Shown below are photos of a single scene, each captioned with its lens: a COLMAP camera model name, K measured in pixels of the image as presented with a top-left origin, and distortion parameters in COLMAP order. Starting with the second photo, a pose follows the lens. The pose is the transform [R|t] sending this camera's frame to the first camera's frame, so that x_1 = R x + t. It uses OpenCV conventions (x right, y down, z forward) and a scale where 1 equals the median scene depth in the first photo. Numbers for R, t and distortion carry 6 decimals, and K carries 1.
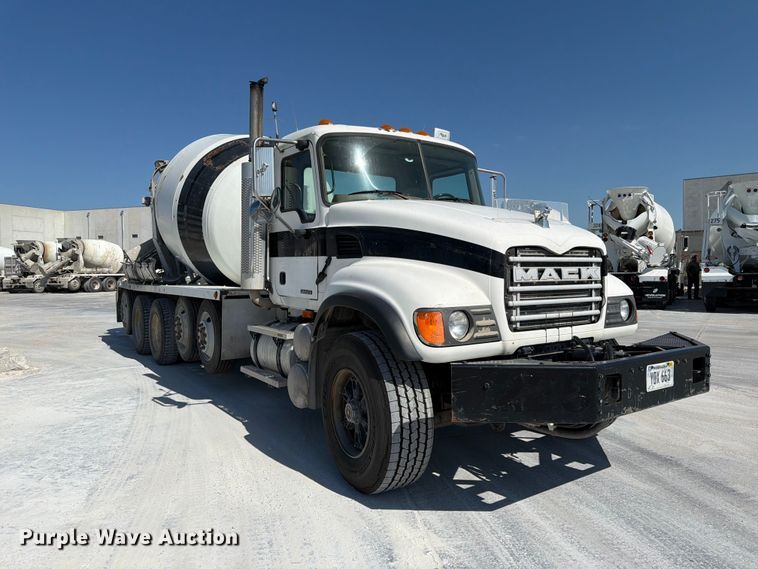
lens RADIAL K [[565.8, 0, 379.0], [0, 565.8, 284.5], [0, 0, 1]] dist [0.129959, -0.206350]
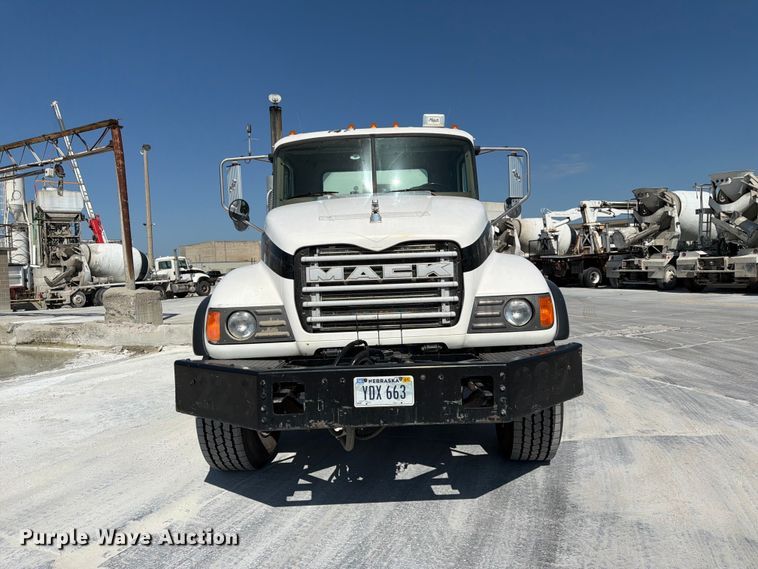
lens RADIAL K [[565.8, 0, 379.0], [0, 565.8, 284.5], [0, 0, 1]] dist [0.129959, -0.206350]
pose [[0.795675, -0.003405, -0.605714, 0.877522], [0.018118, 0.999671, 0.018180, -0.015309], [0.605453, -0.025440, 0.795475, 0.280906]]
